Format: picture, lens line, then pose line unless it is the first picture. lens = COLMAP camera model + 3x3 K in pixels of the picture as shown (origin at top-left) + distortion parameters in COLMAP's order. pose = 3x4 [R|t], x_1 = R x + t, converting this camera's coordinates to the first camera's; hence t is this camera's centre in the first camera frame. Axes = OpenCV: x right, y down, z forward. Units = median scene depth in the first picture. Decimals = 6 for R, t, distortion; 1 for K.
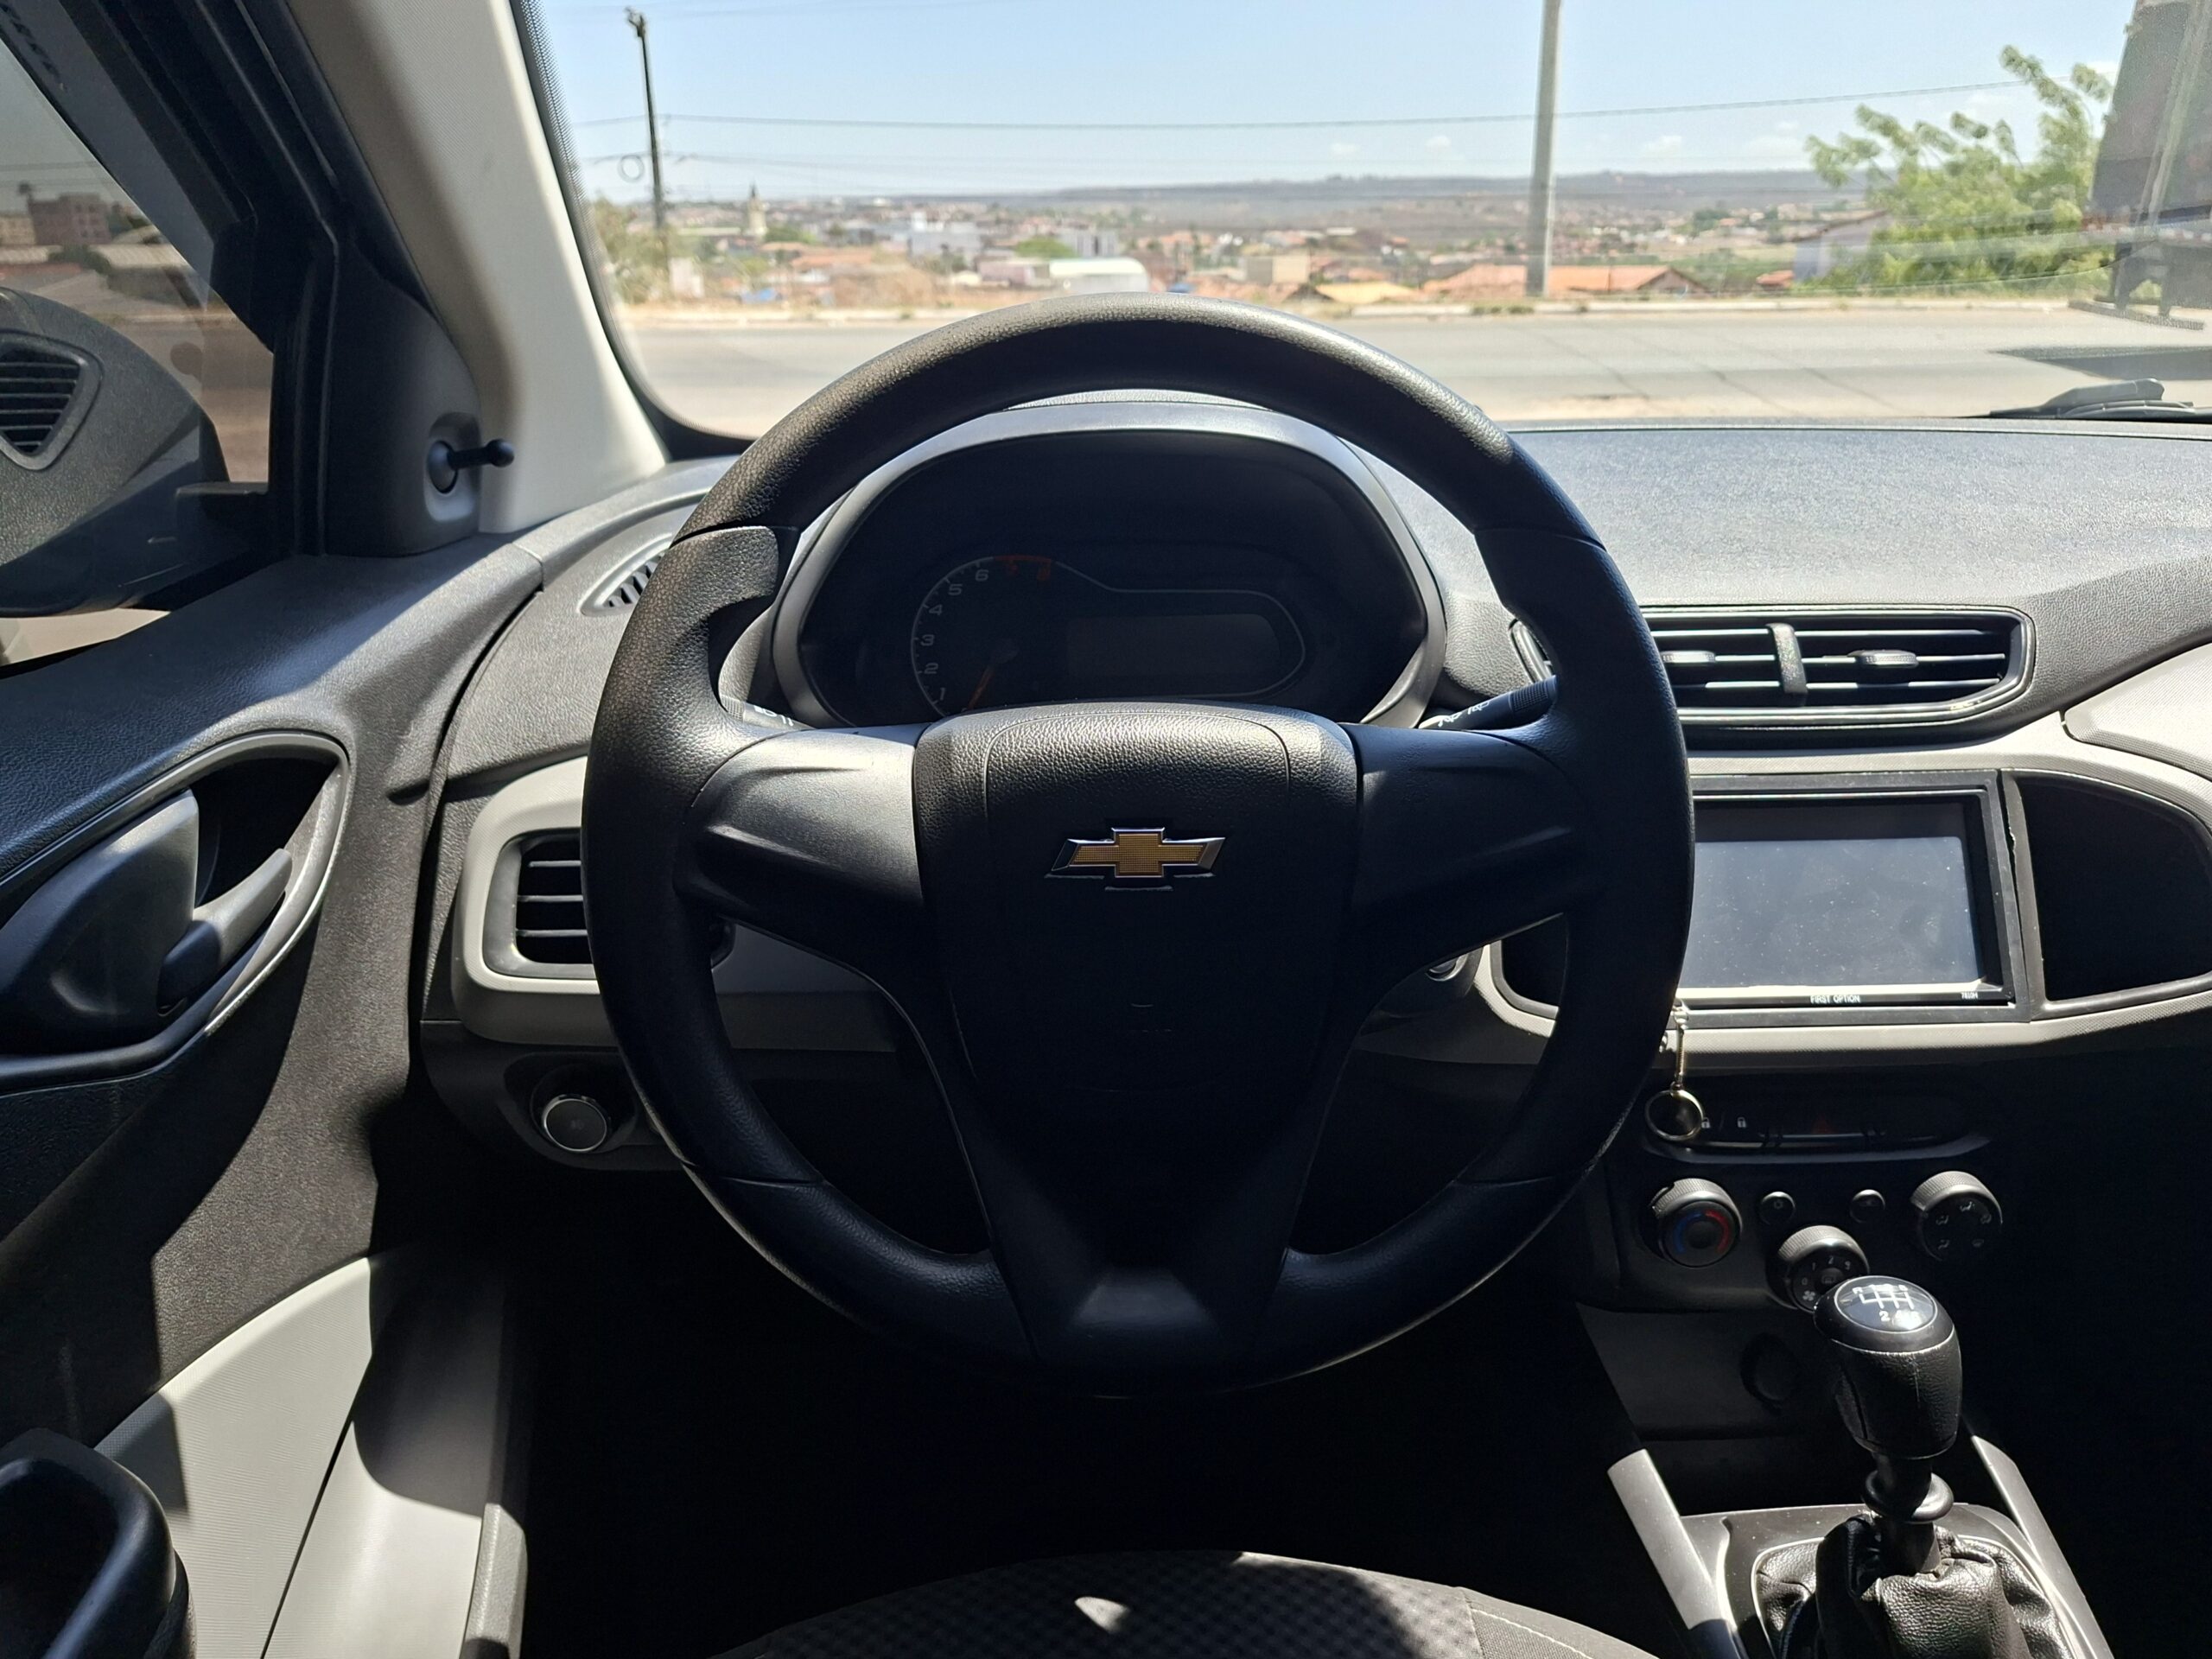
lens RADIAL K [[1564.7, 0, 1130.3], [0, 1564.7, 845.4], [0, 0, 1]] dist [0.080240, -0.110281]
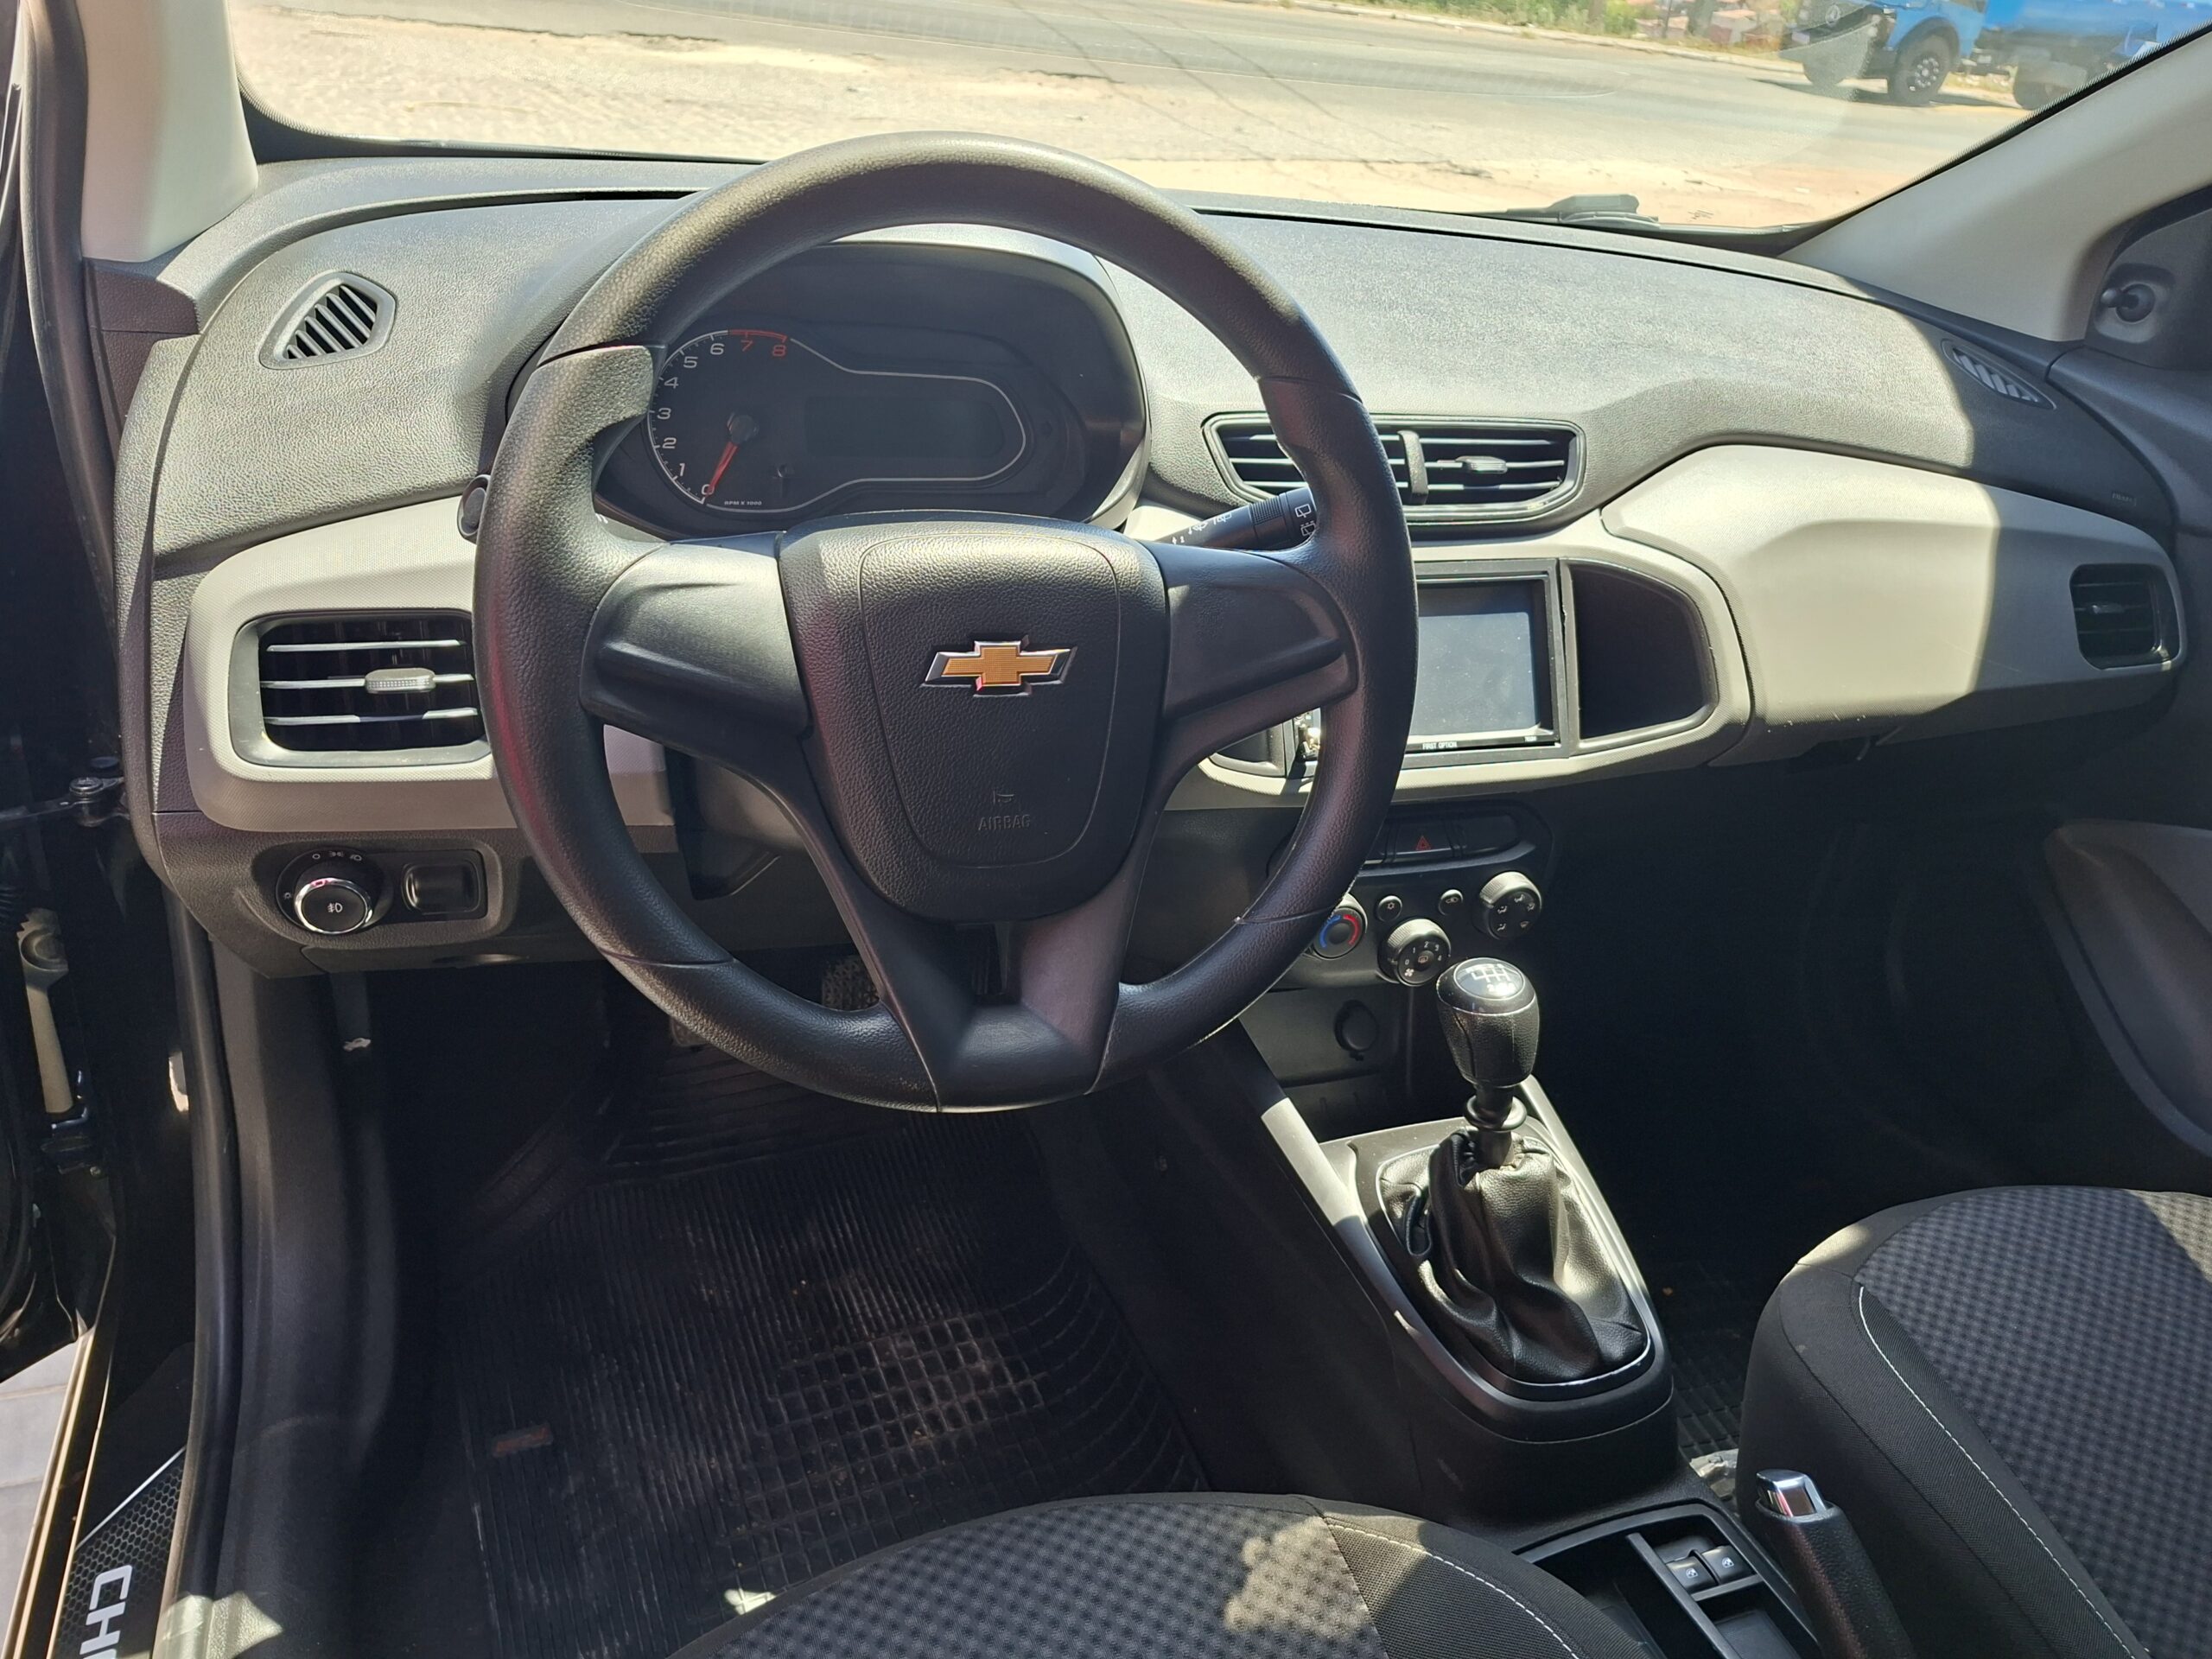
lens RADIAL K [[1587.6, 0, 1106.0], [0, 1587.6, 829.5], [0, 0, 1]] dist [0.117356, -0.133520]
pose [[0.939173, -0.050164, 0.339762, -0.242329], [-0.015469, 0.982093, 0.187760, -0.072183], [-0.343097, -0.181595, 0.921579, -0.096584]]
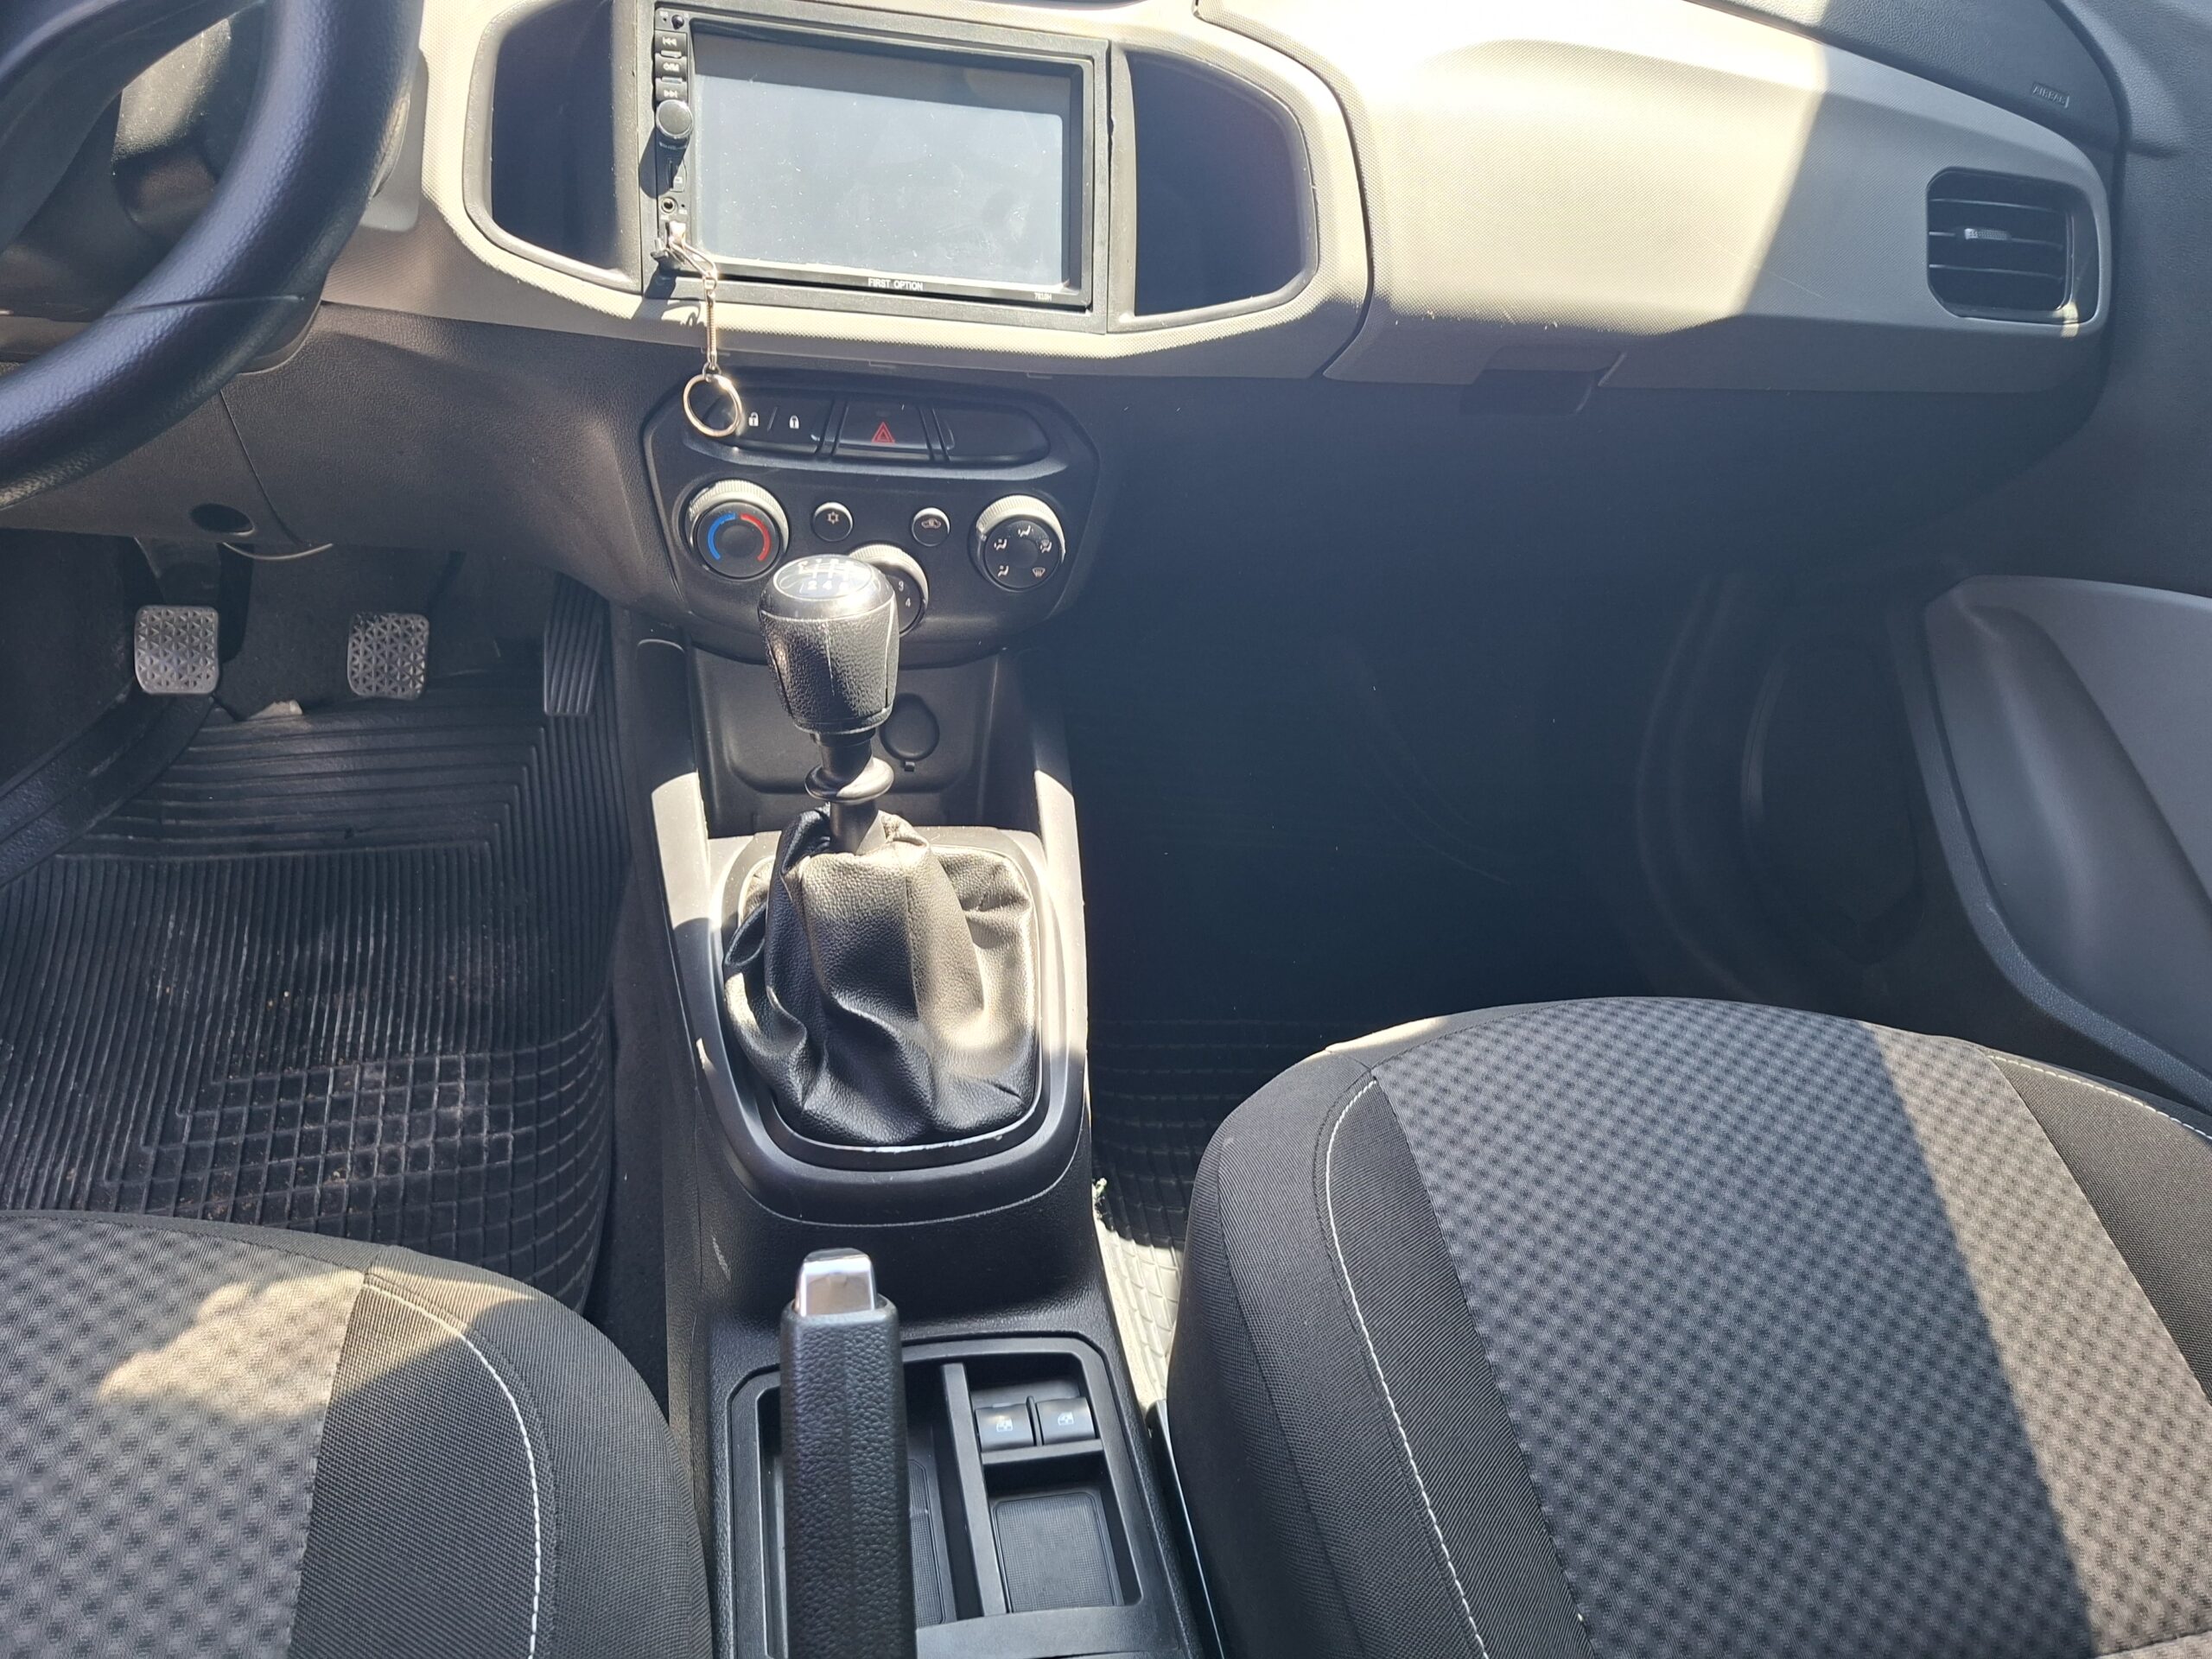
lens RADIAL K [[1617.4, 0, 1109.3], [0, 1617.4, 822.7], [0, 0, 1]] dist [0.081920, -0.079542]
pose [[0.968823, 0.020262, 0.246924, 0.336583], [-0.086732, 0.961321, 0.261417, 0.136481], [-0.232076, -0.274683, 0.933108, 0.024925]]
